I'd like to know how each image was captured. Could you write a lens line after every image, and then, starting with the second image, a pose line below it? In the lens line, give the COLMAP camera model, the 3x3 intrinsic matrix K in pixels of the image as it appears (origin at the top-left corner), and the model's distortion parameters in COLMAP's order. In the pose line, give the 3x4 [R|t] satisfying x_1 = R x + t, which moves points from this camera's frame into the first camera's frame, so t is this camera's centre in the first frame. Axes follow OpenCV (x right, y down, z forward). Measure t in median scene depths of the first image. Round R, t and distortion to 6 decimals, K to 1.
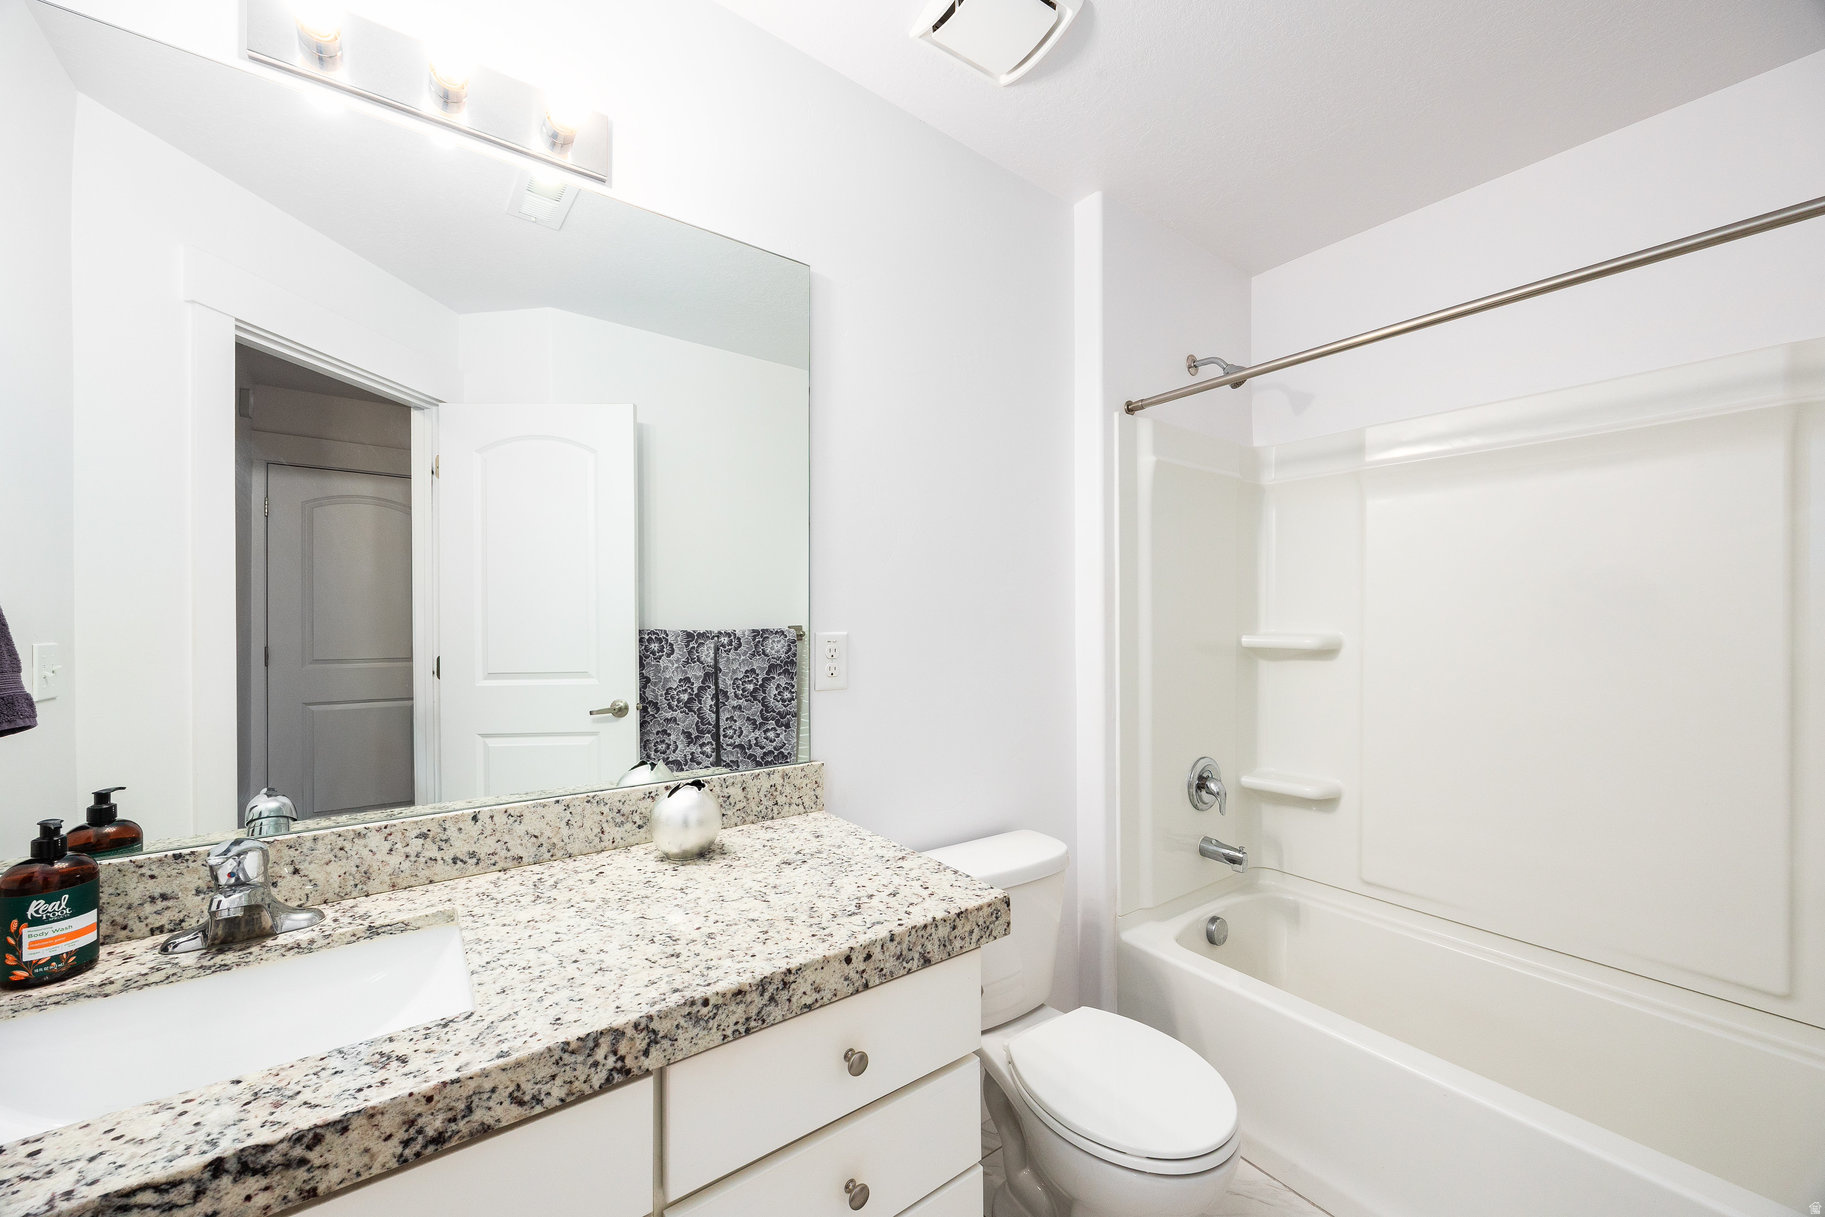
lens RADIAL K [[694.8, 0, 912.5], [0, 694.8, 608.5], [0, 0, 1]] dist [-0.000121, -0.000065]
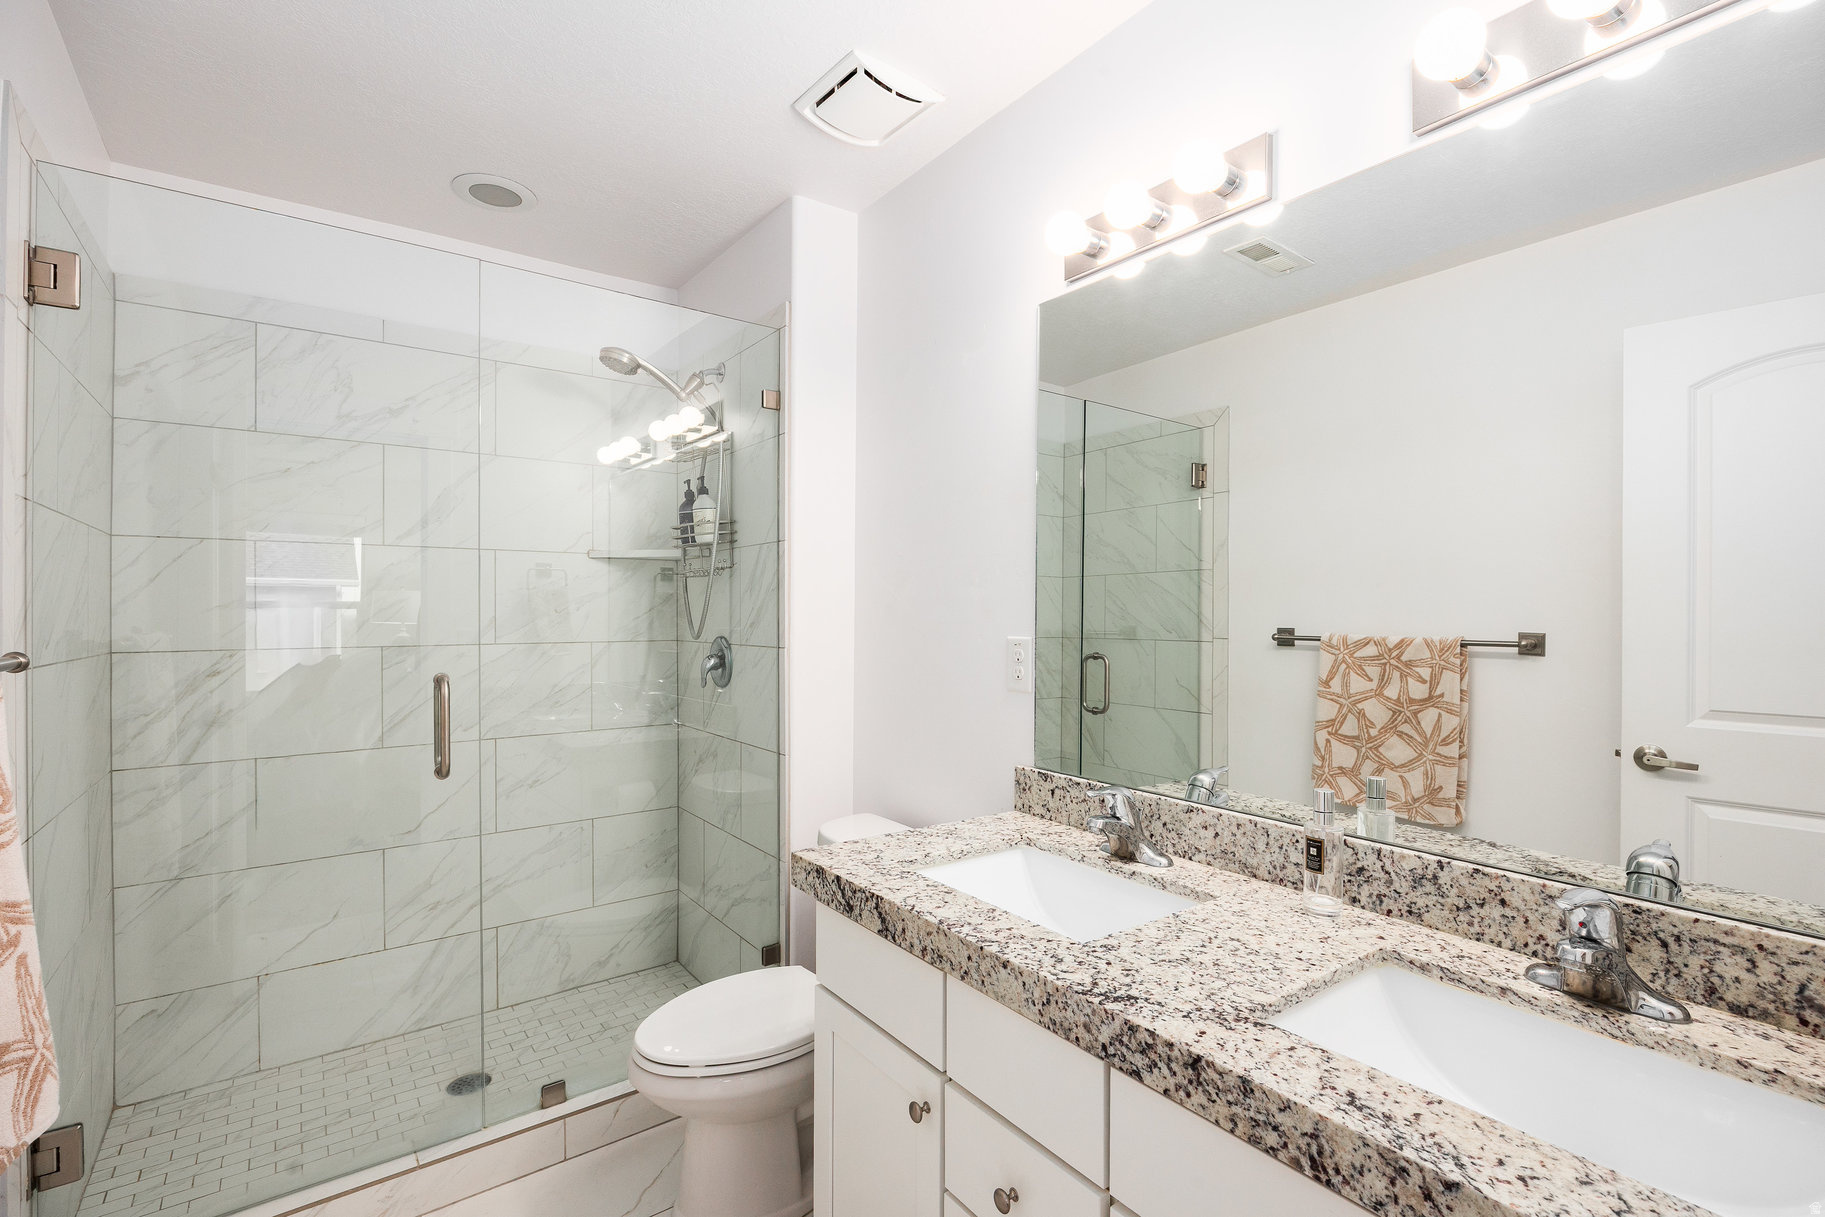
lens RADIAL K [[796.0, 0, 912.5], [0, 796.0, 608.5], [0, 0, 1]] dist [-0.001125, -0.000221]
pose [[0.000386, -0.018566, -0.999828, 0.122985], [-0.027822, 0.999440, -0.018570, 0.000223], [0.999613, 0.027825, -0.000131, 0.095699]]
